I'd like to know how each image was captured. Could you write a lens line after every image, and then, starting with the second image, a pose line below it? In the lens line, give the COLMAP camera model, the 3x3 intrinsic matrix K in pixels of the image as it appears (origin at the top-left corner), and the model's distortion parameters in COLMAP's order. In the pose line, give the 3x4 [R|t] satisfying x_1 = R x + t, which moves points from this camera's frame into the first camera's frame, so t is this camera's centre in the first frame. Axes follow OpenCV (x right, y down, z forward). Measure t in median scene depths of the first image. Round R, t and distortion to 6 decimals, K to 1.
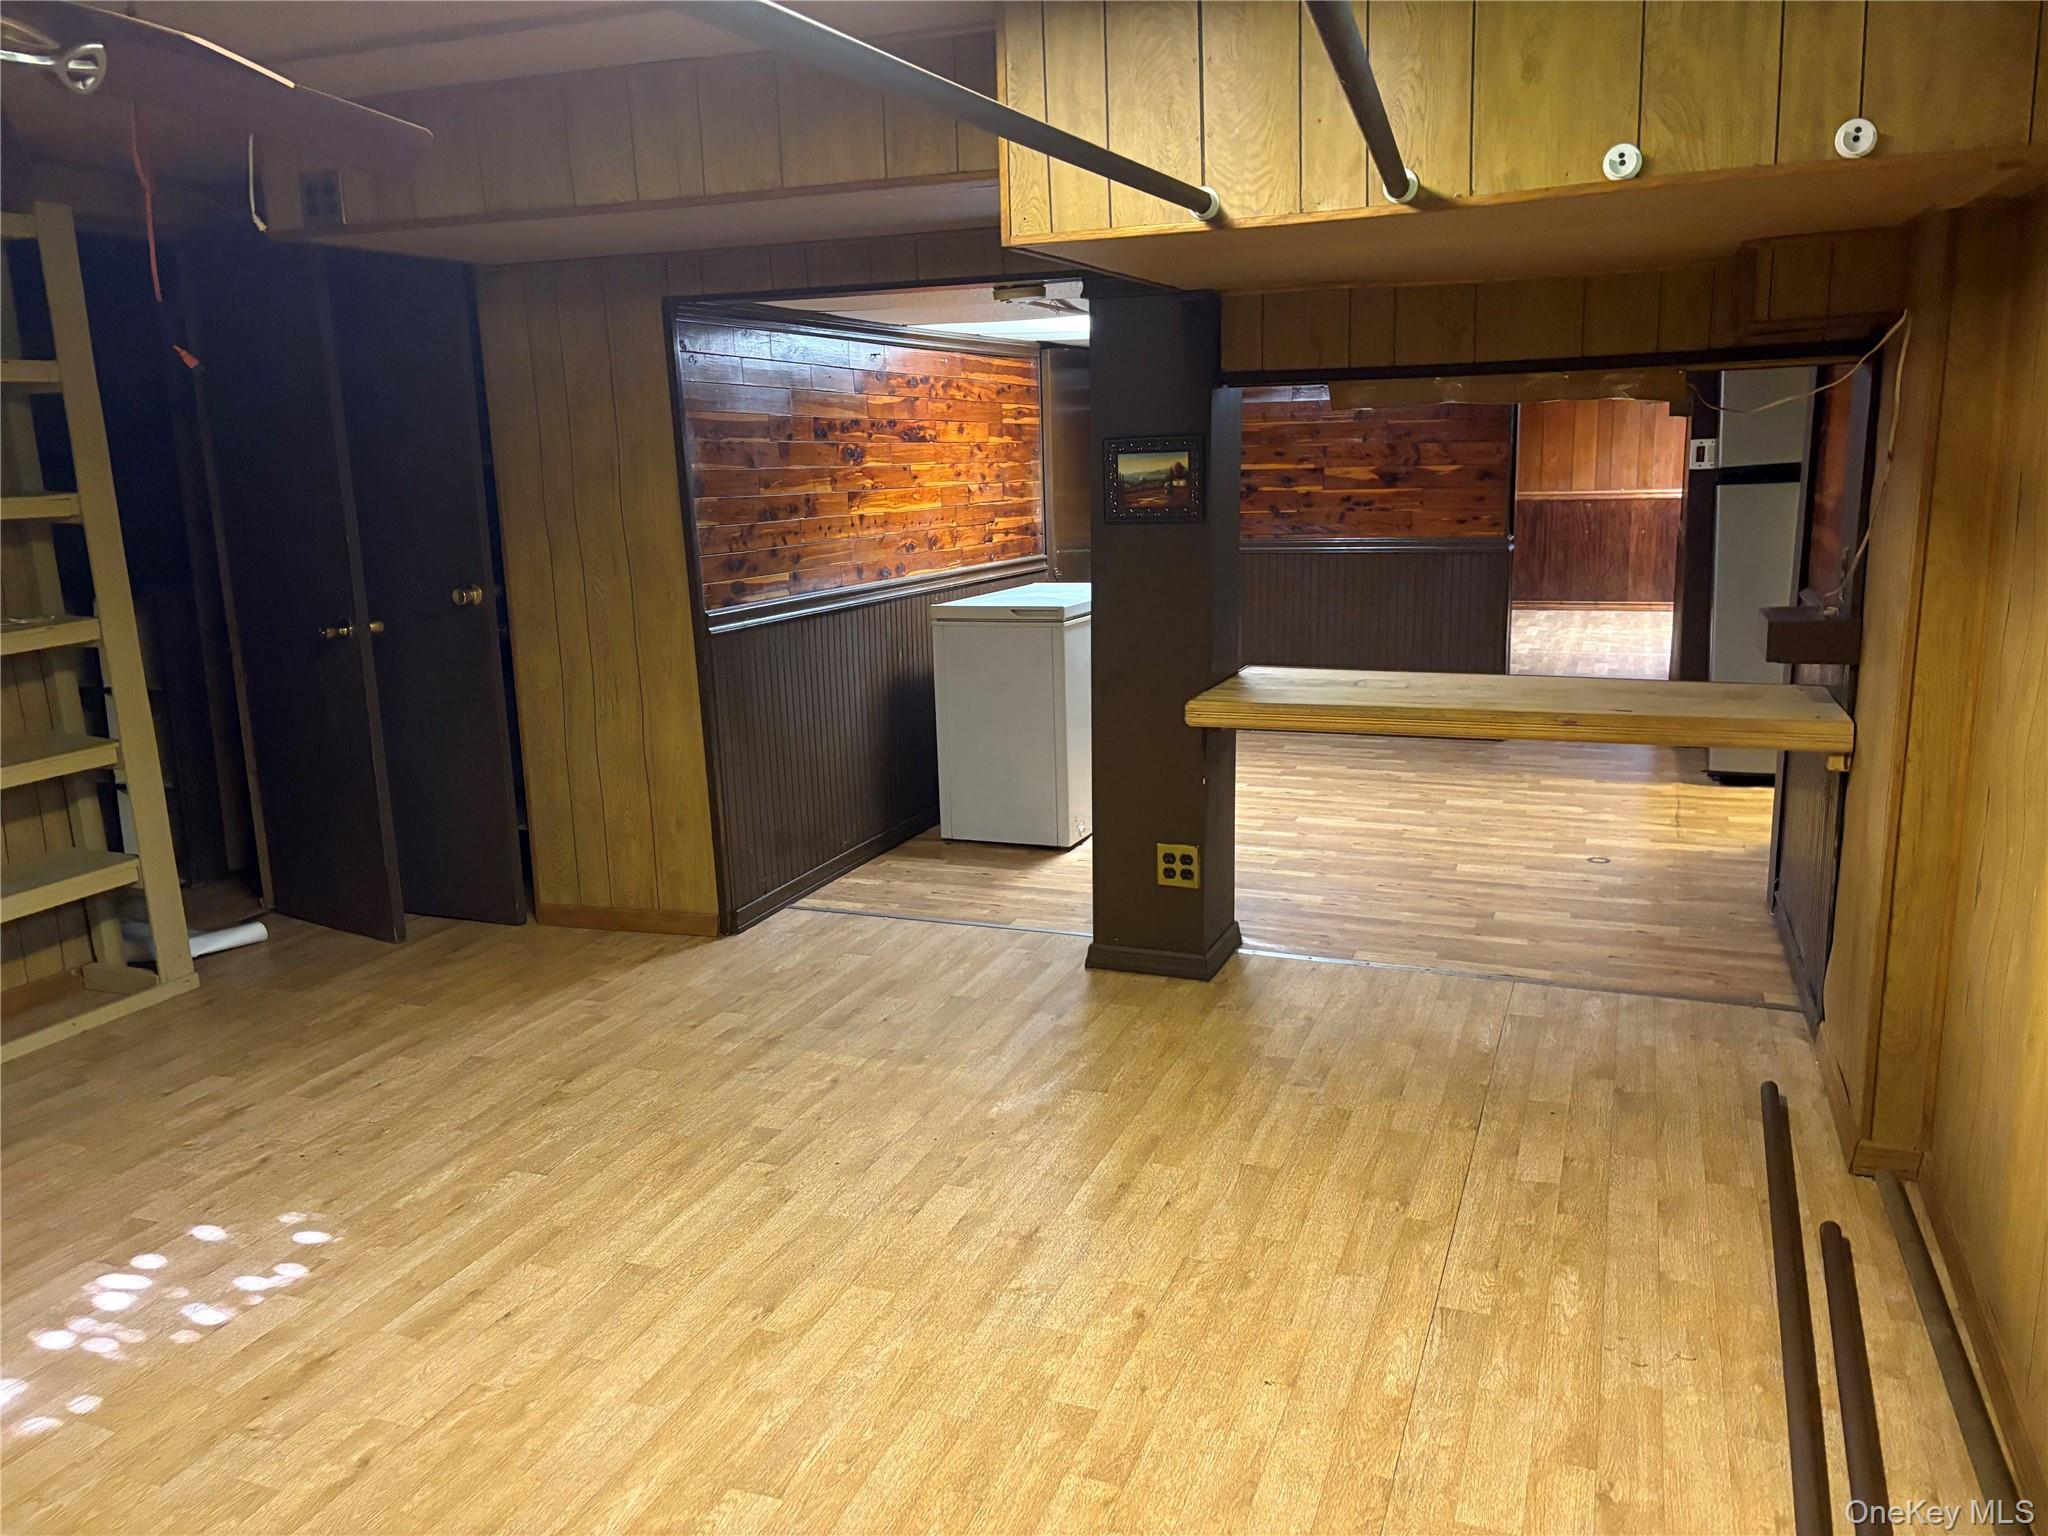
lens RADIAL K [[1549.6, 0, 1024.5], [0, 1549.6, 776.5], [0, 0, 1]] dist [0.043260, -0.035513]
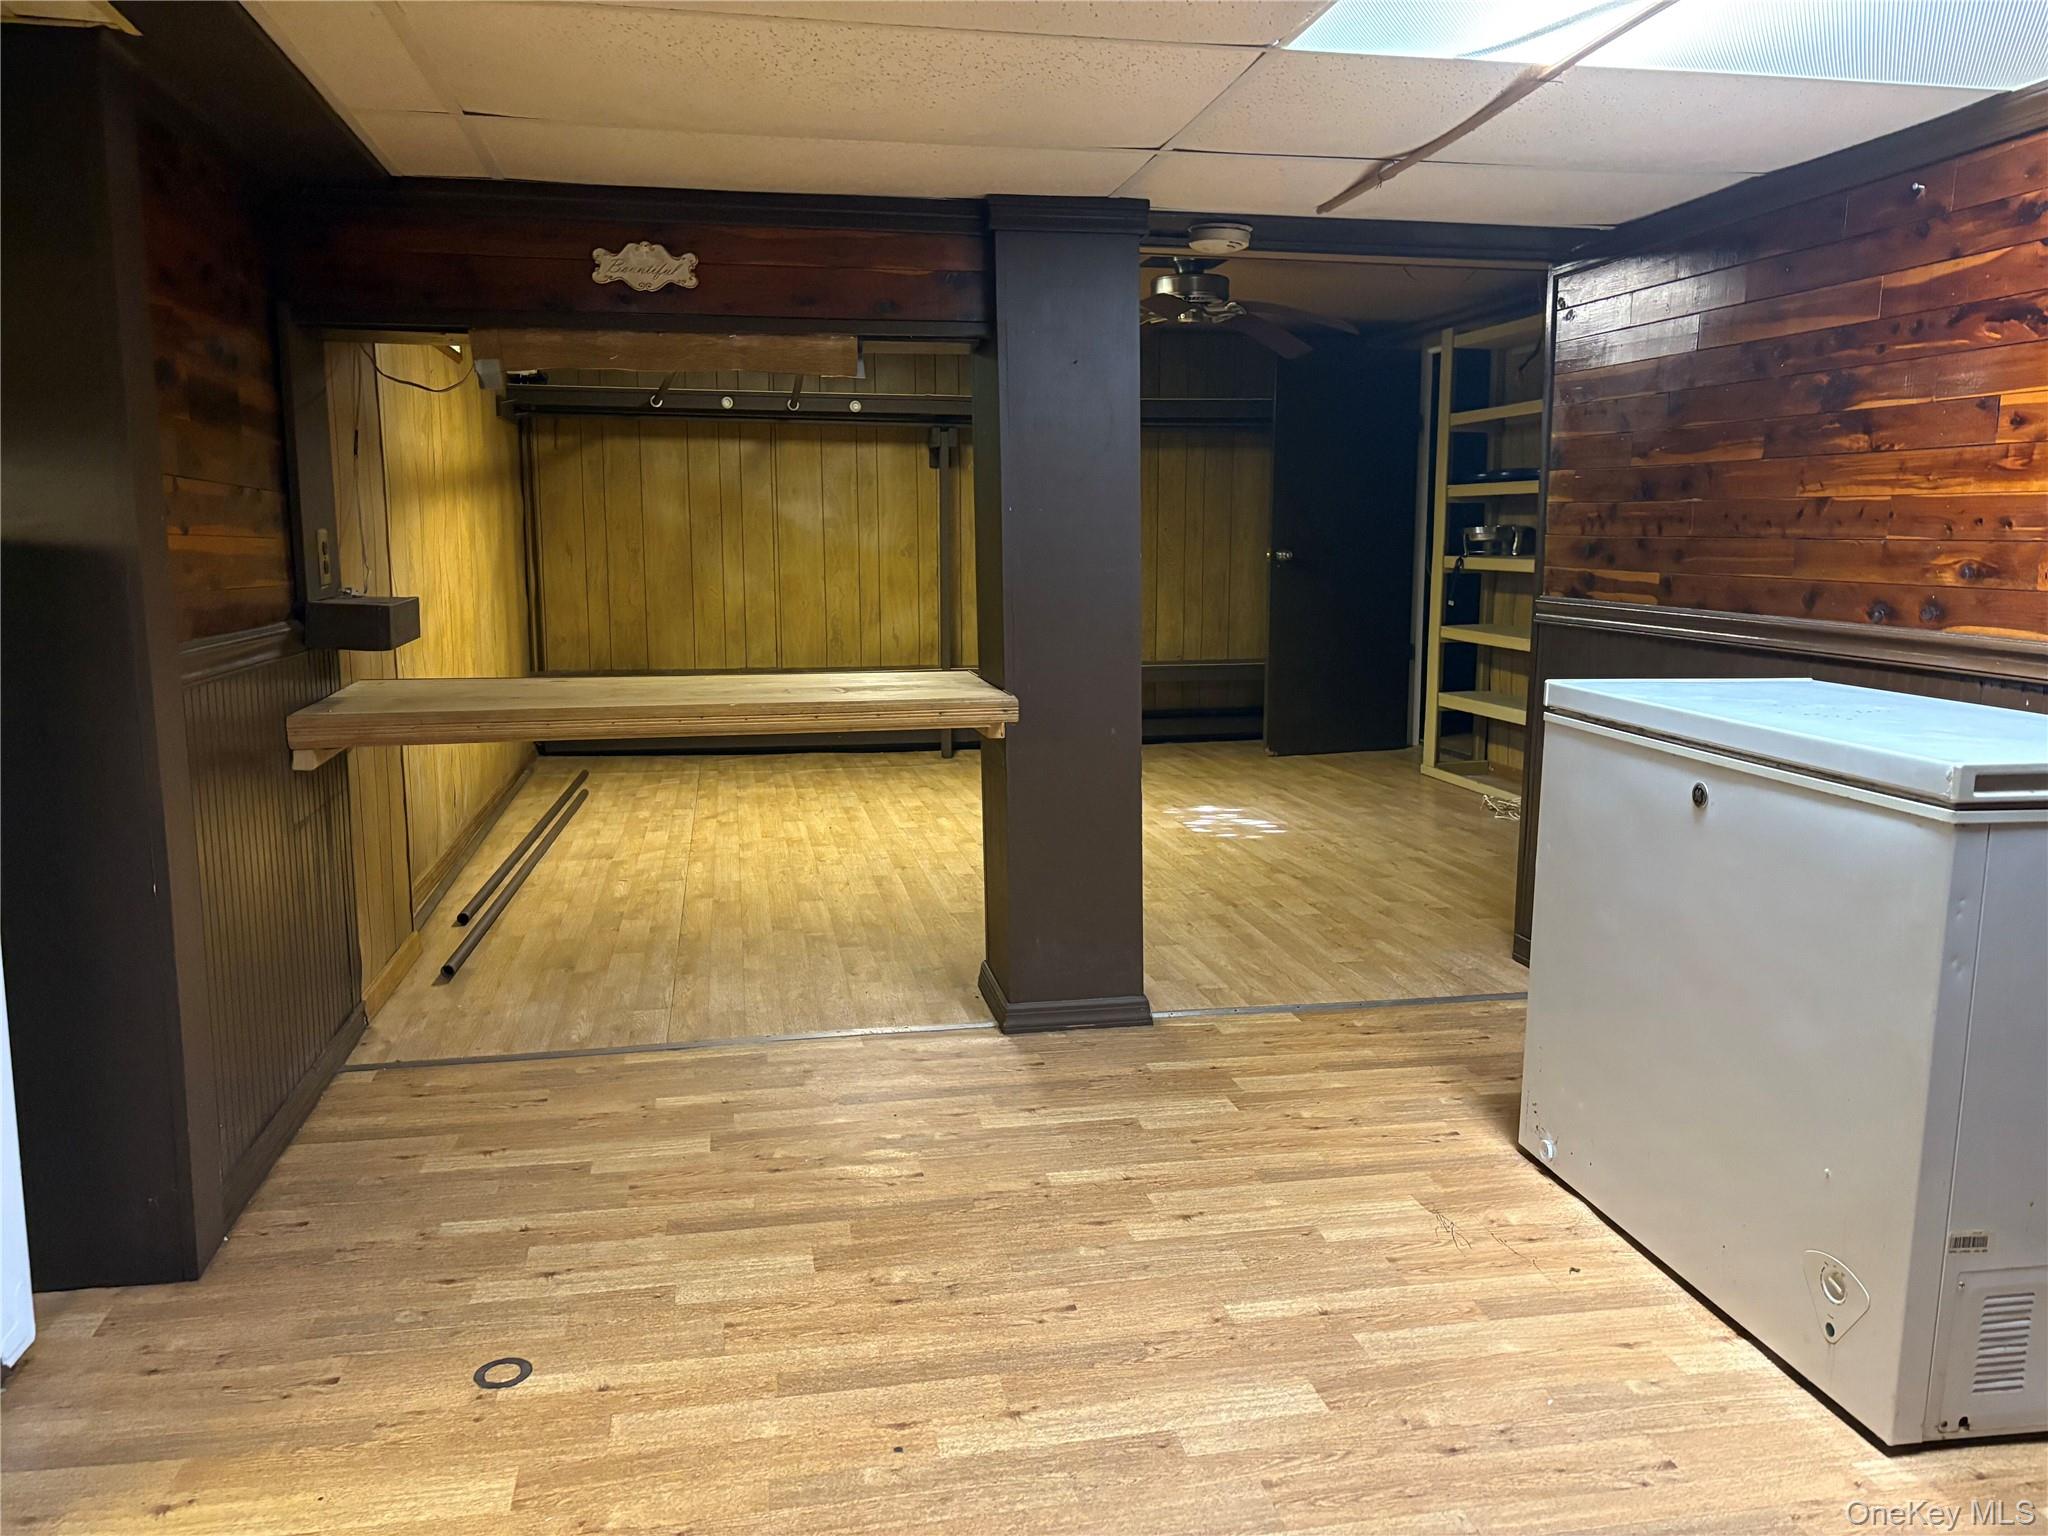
lens RADIAL K [[1549.6, 0, 1024.3], [0, 1549.6, 762.6], [0, 0, 1]] dist [0.043260, -0.035513]
pose [[-0.846121, 0.100485, -0.523432, 0.505352], [-0.092039, 0.939768, 0.329190, -0.270660], [0.524983, 0.326710, -0.785909, 1.501401]]
